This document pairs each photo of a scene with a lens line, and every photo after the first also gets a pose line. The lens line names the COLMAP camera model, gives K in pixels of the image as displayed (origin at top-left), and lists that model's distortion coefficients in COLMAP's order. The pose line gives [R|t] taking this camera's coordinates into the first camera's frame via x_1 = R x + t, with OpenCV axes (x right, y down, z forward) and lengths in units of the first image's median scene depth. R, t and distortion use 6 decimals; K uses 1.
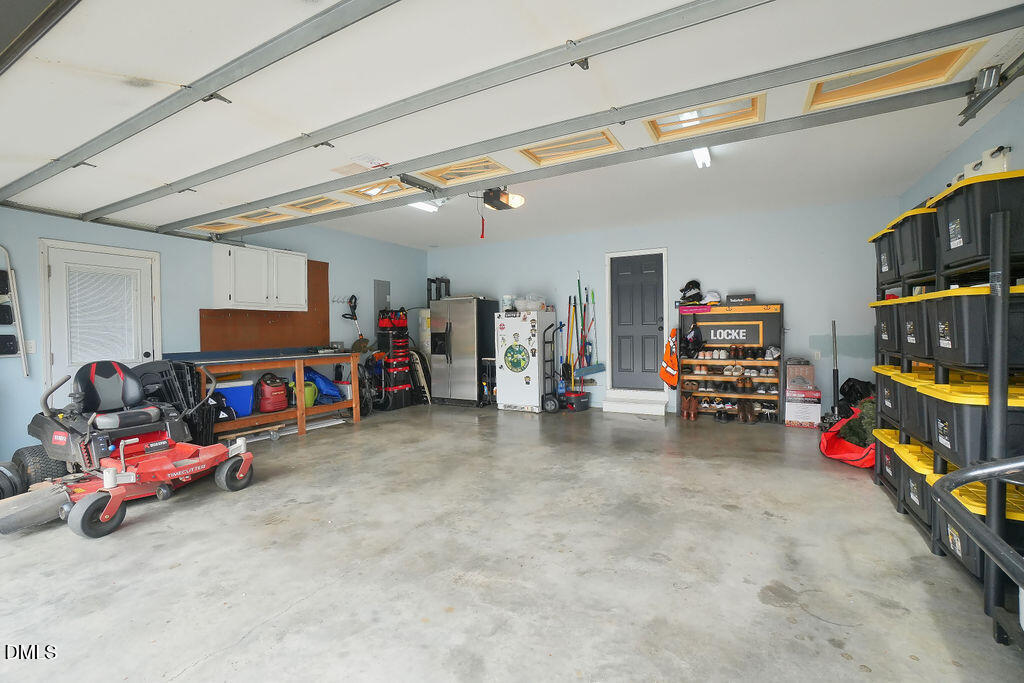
lens RADIAL K [[472.5, 0, 499.7], [0, 472.5, 321.0], [0, 0, 1]] dist [-0.064280, 0.025861]
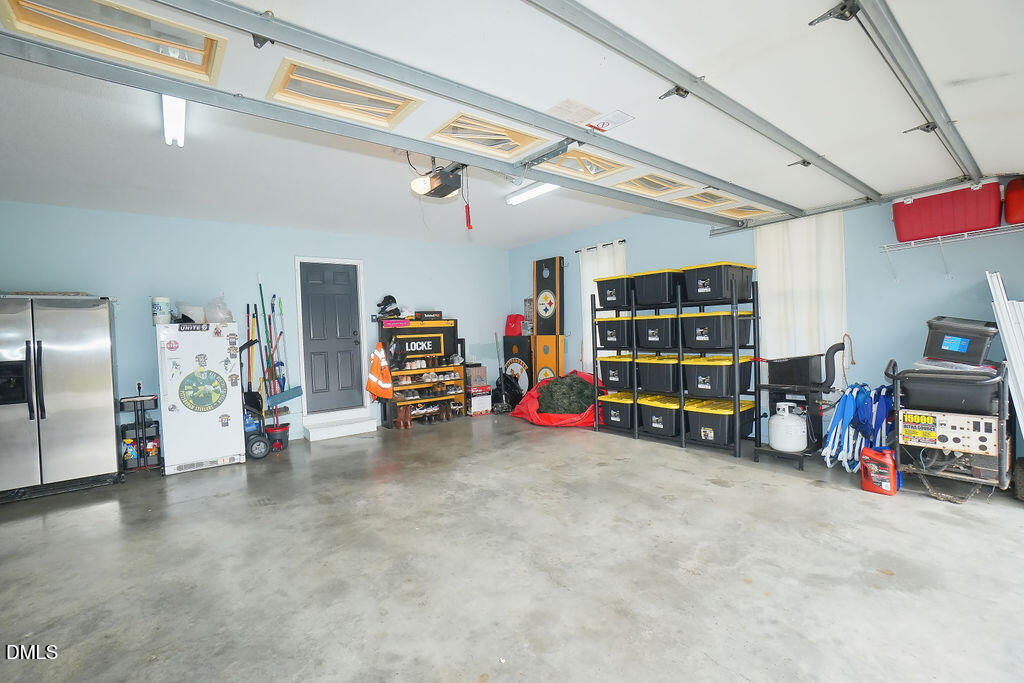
lens RADIAL K [[472.5, 0, 499.7], [0, 472.5, 321.0], [0, 0, 1]] dist [-0.064280, 0.025861]
pose [[0.356717, 0.022005, 0.933953, -0.637783], [0.017858, 0.999379, -0.030367, 0.008577], [-0.934042, 0.027511, 0.356103, 0.533644]]
